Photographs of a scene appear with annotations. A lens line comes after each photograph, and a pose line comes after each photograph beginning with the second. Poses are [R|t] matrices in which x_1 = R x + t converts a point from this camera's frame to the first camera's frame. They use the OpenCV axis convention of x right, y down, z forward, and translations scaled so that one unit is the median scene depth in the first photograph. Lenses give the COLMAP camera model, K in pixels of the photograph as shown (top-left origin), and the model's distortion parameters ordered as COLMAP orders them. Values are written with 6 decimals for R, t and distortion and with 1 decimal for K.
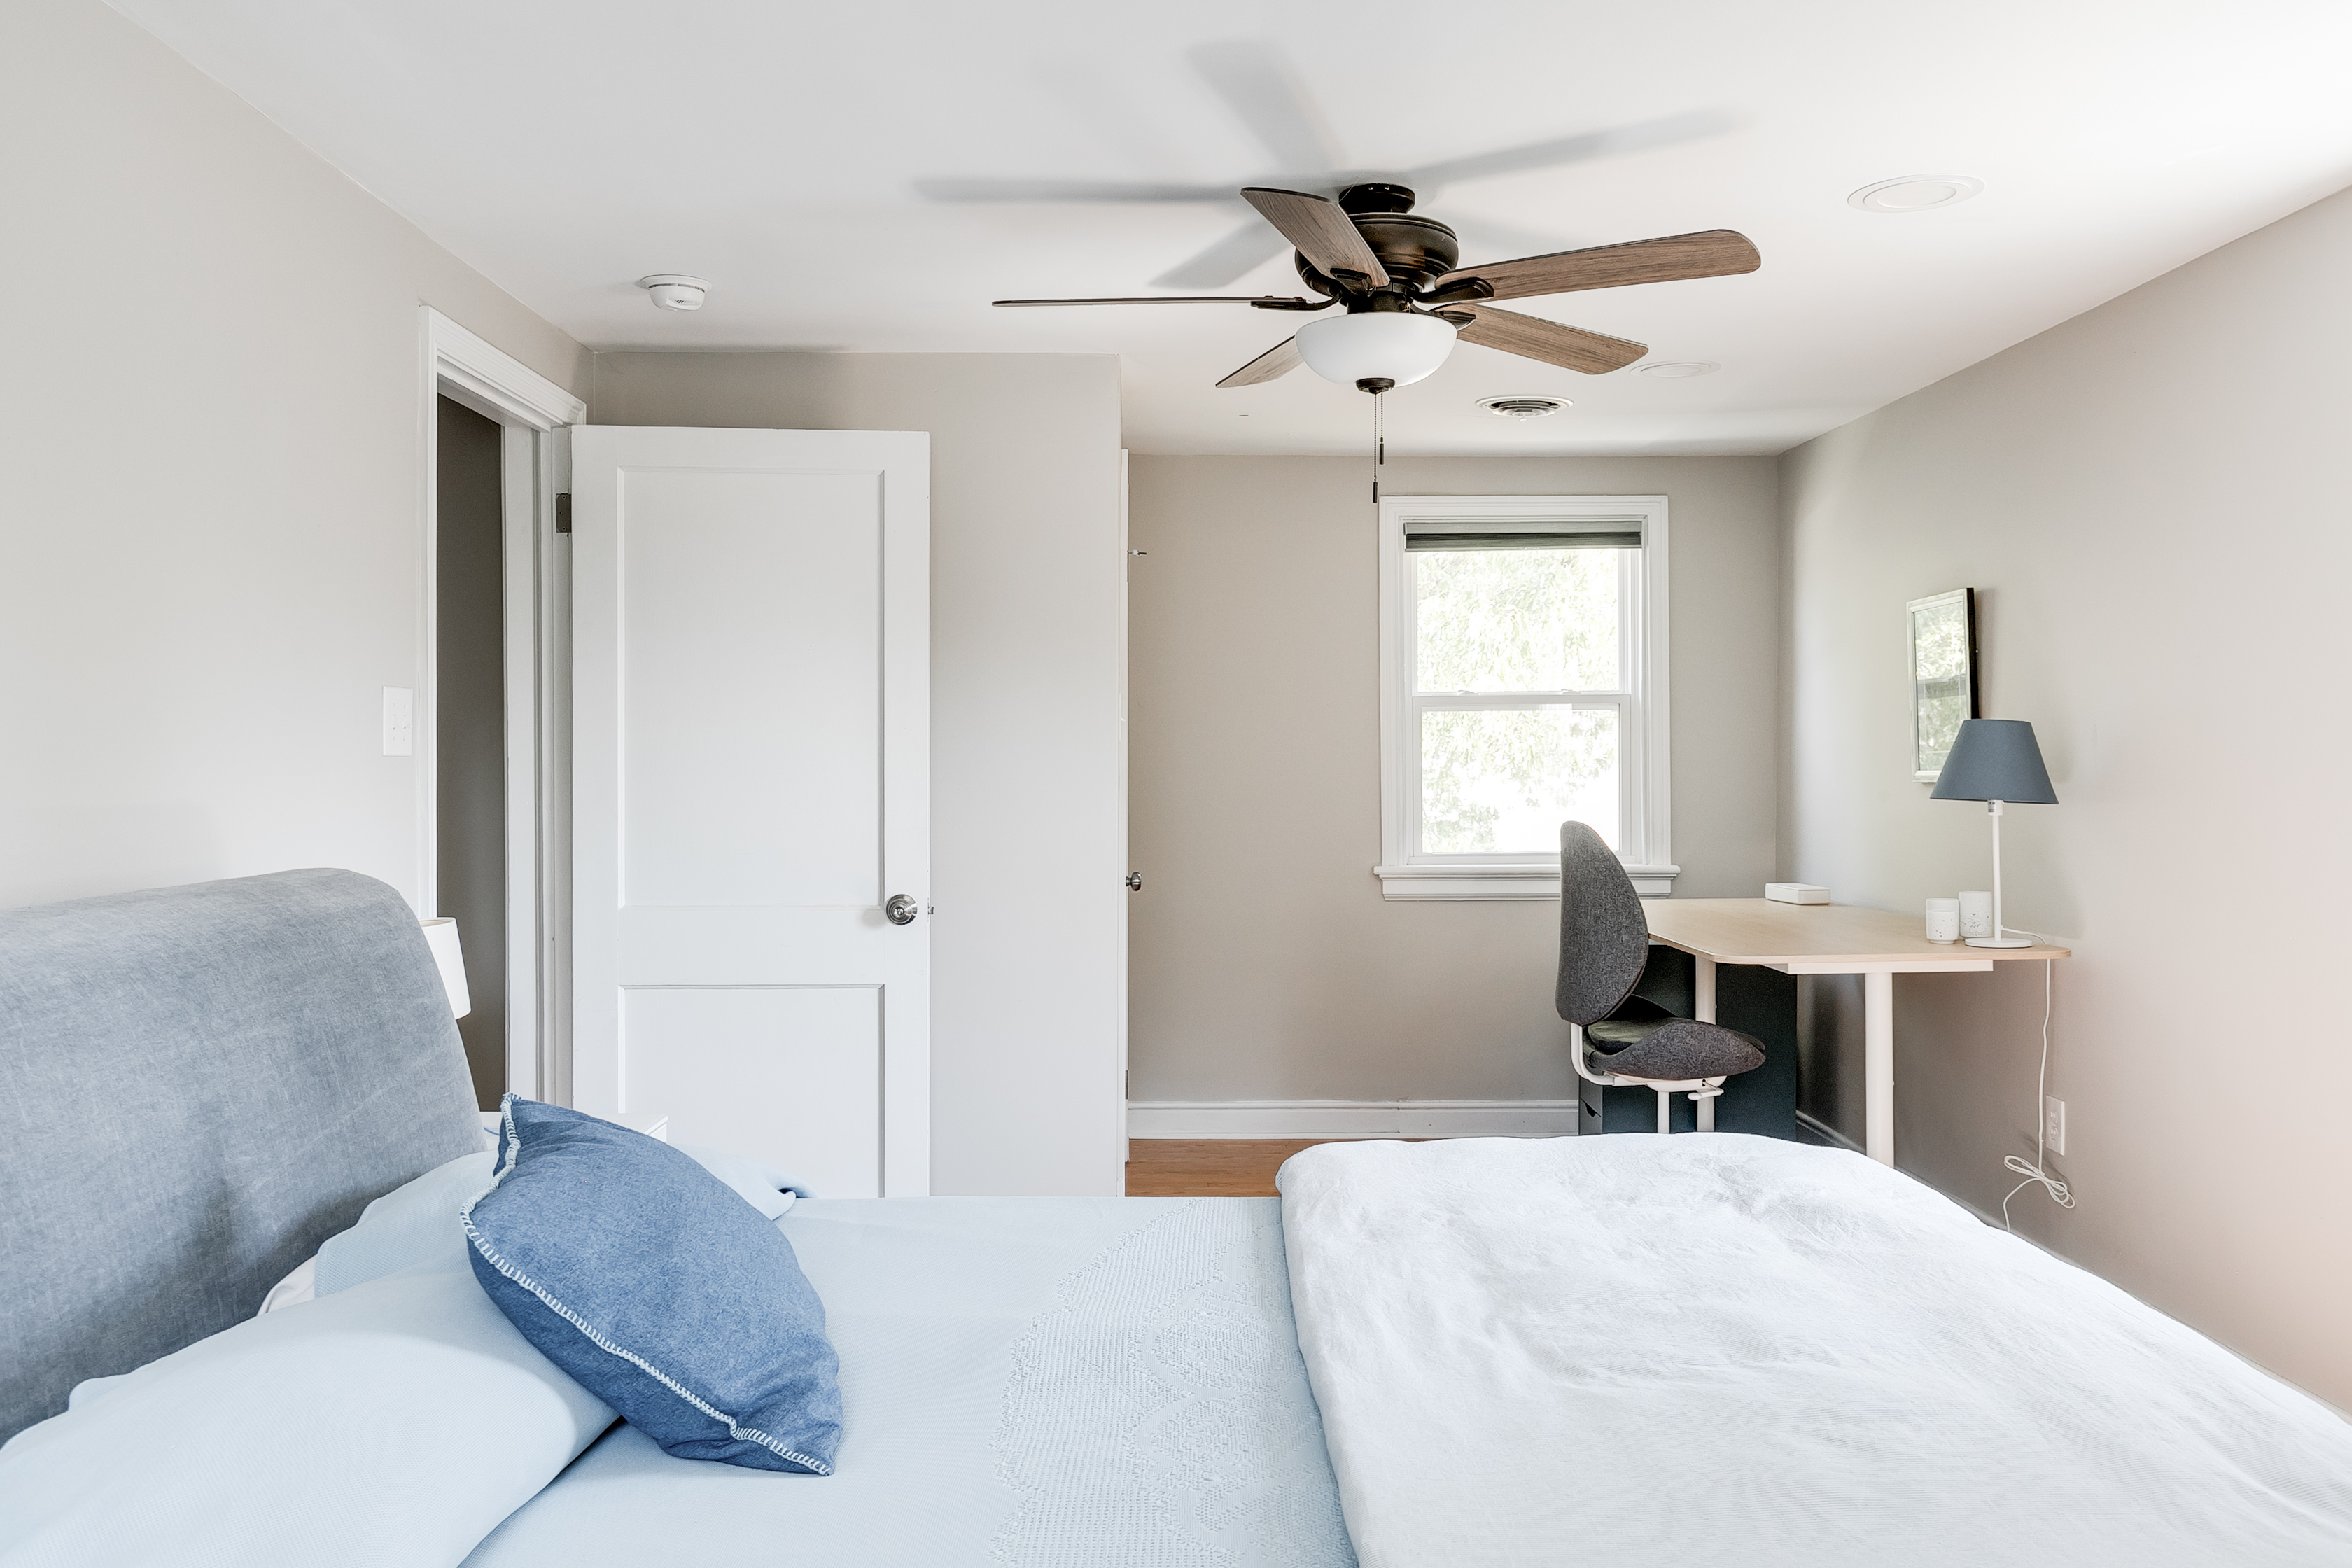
lens RADIAL K [[1972.2, 0, 1178.5], [0, 1972.2, 778.9], [0, 0, 1]] dist [0.003830, 0.003178]
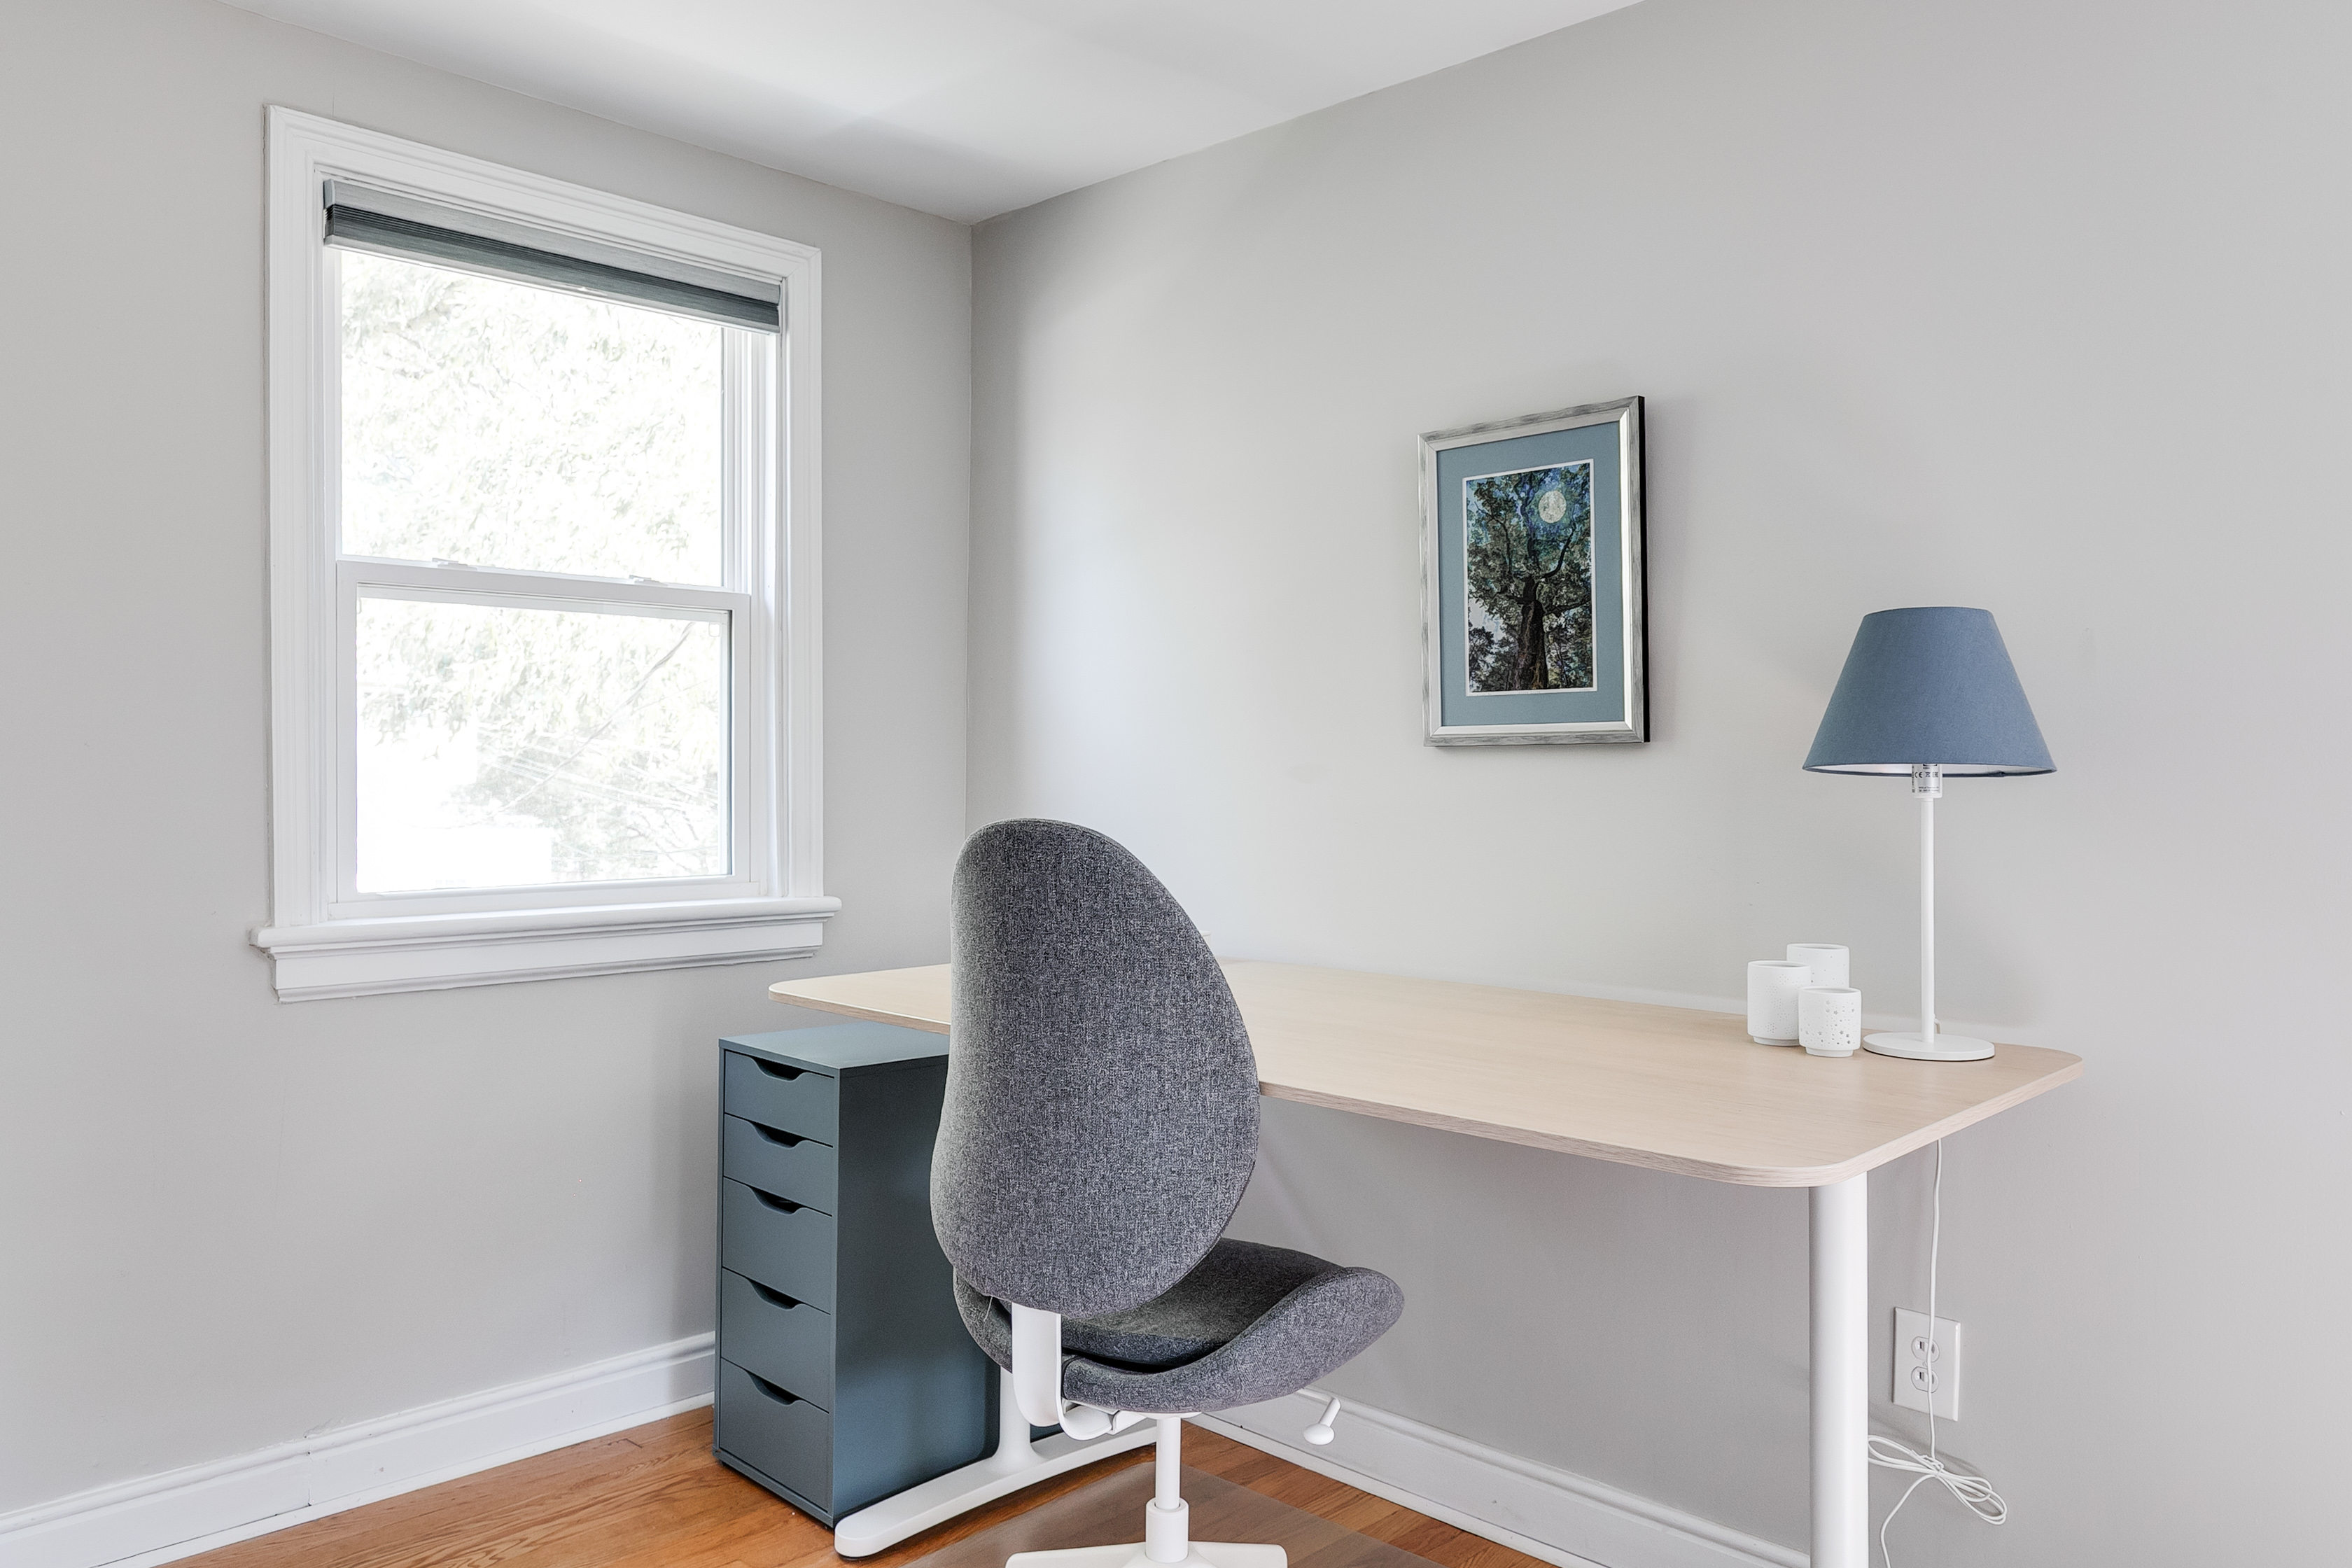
lens RADIAL K [[1713.2, 0, 1221.6], [0, 1713.2, 801.4], [0, 0, 1]] dist [0.002727, 0.000094]
pose [[0.705723, -0.003202, 0.708481, -0.021255], [-0.003669, 0.999960, 0.008174, 0.011338], [-0.708479, -0.008368, 0.705683, 0.568974]]
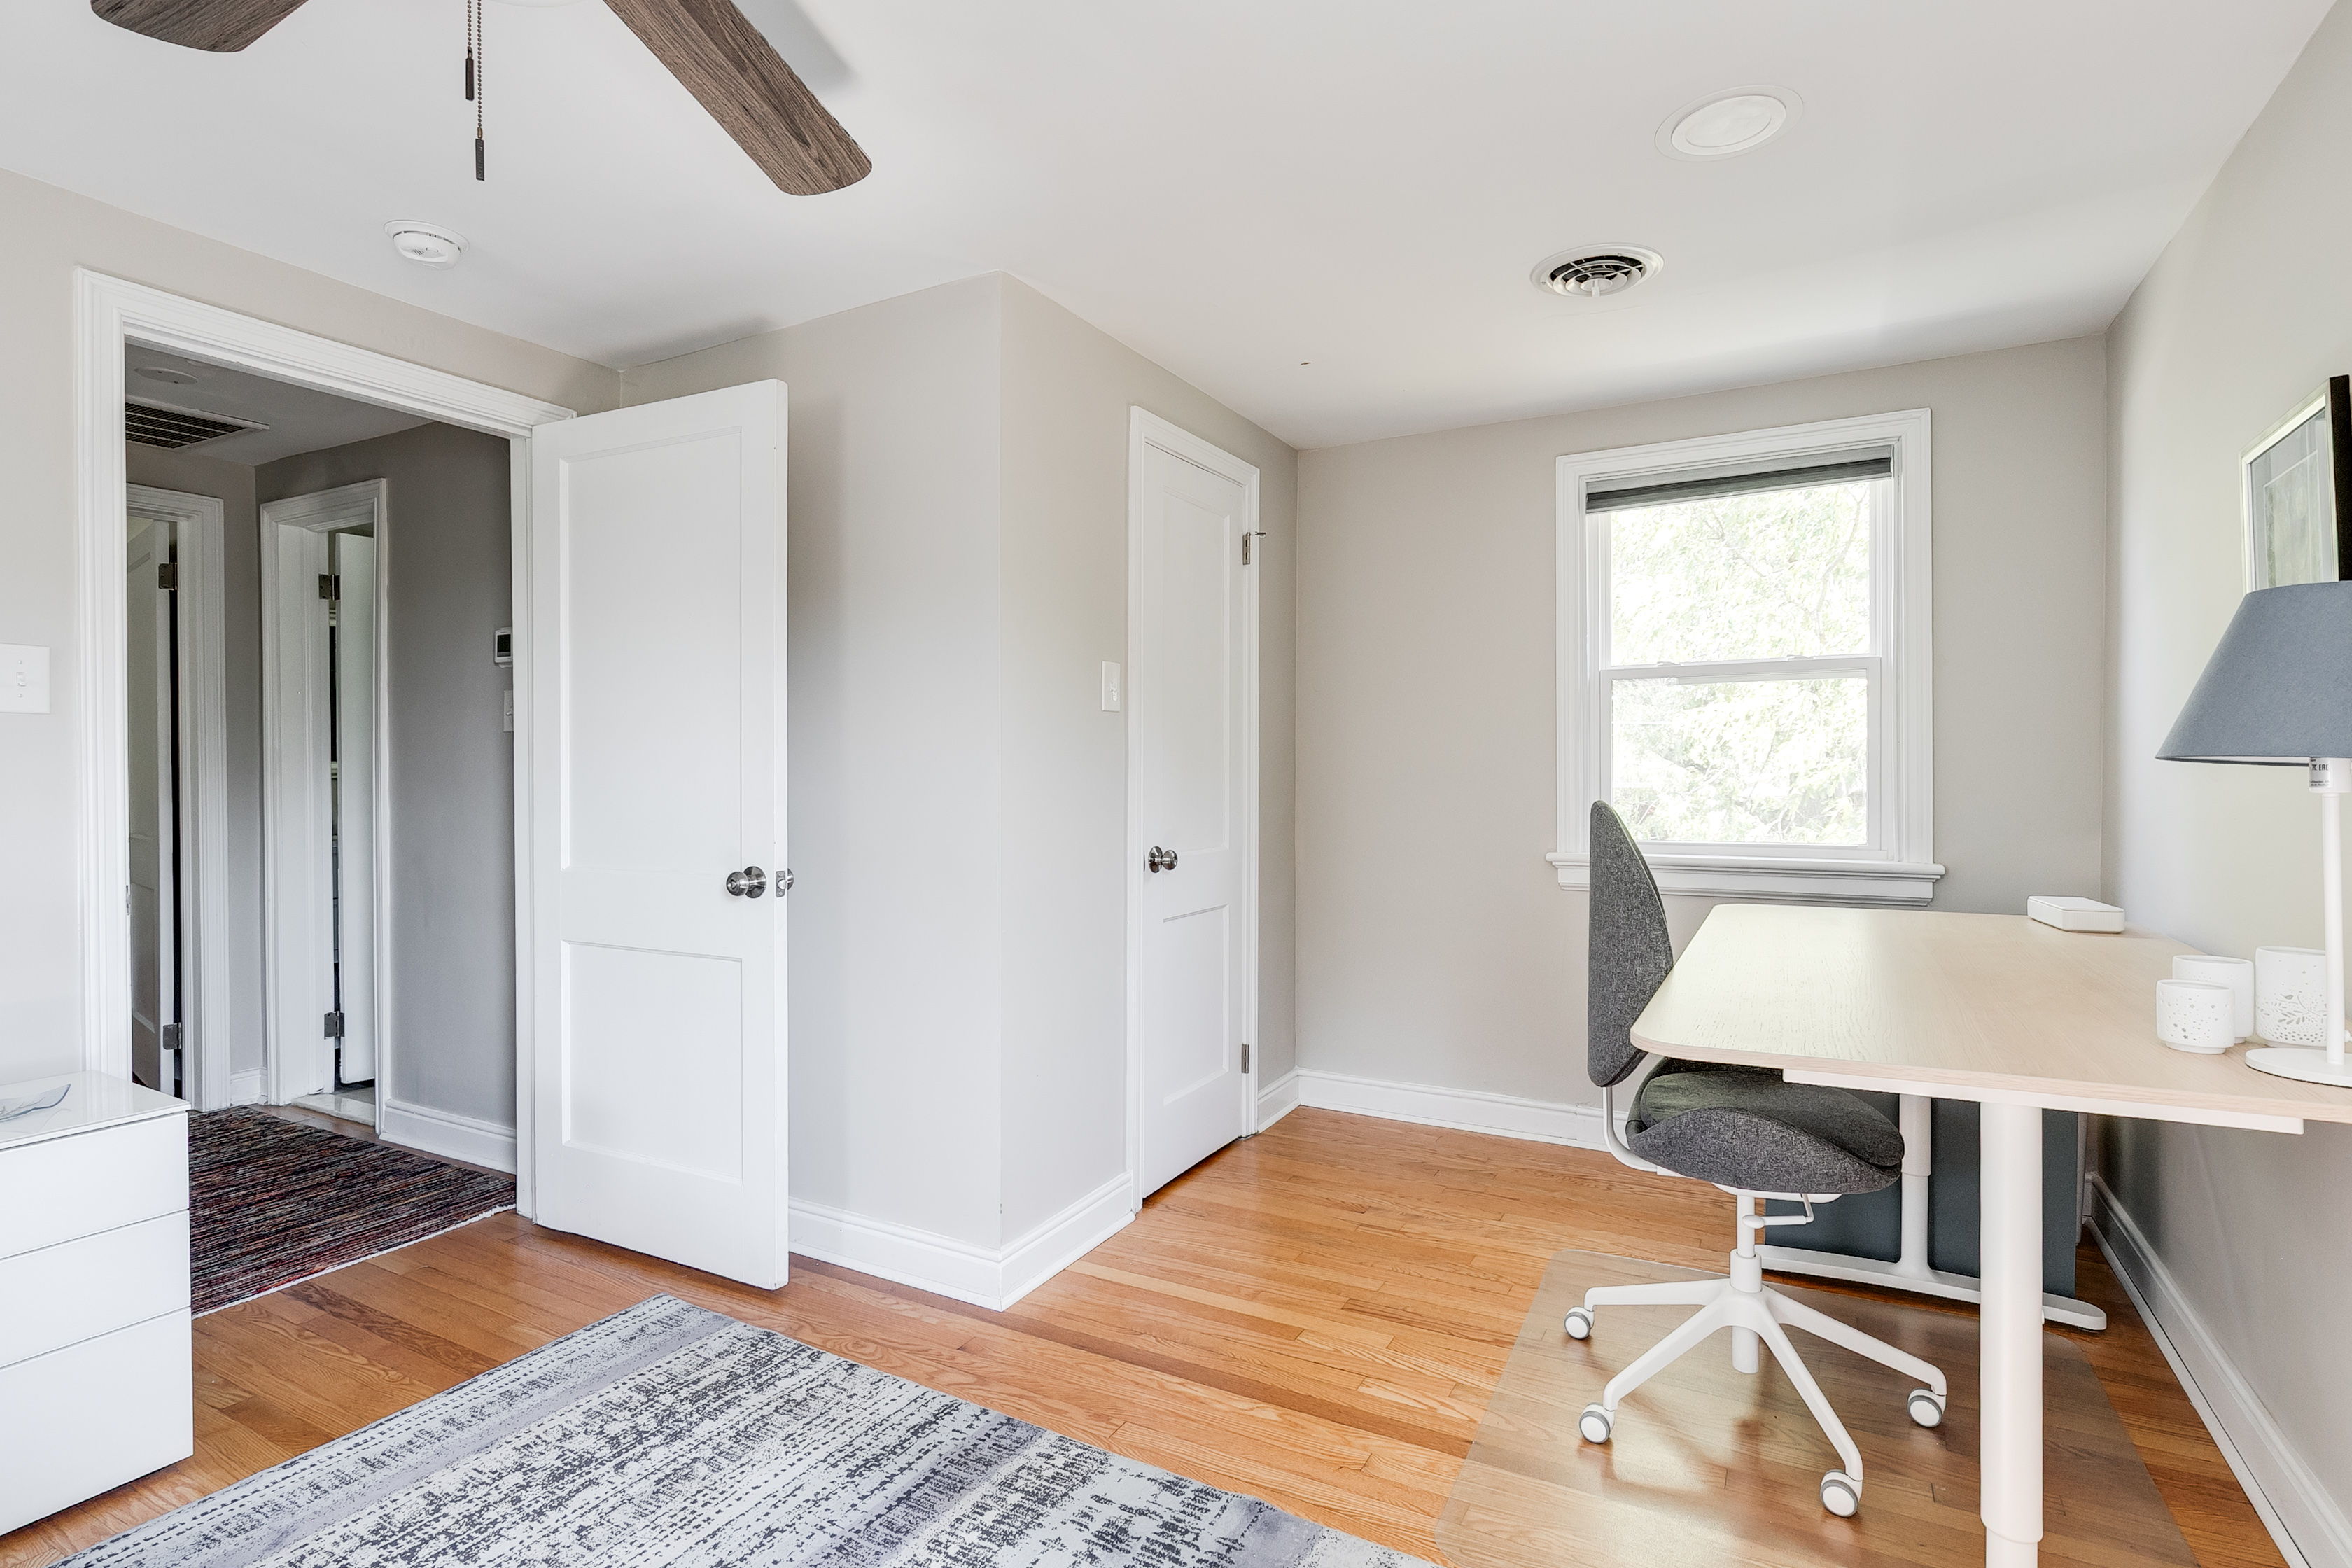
lens RADIAL K [[1143.1, 0, 1159.2], [0, 1143.1, 785.3], [0, 0, 1]] dist [-0.003880, -0.000991]
pose [[0.856177, 0.005664, -0.516651, 0.220196], [-0.005049, 0.999984, 0.002596, 0.011888], [0.516657, 0.000386, 0.856192, 0.437358]]
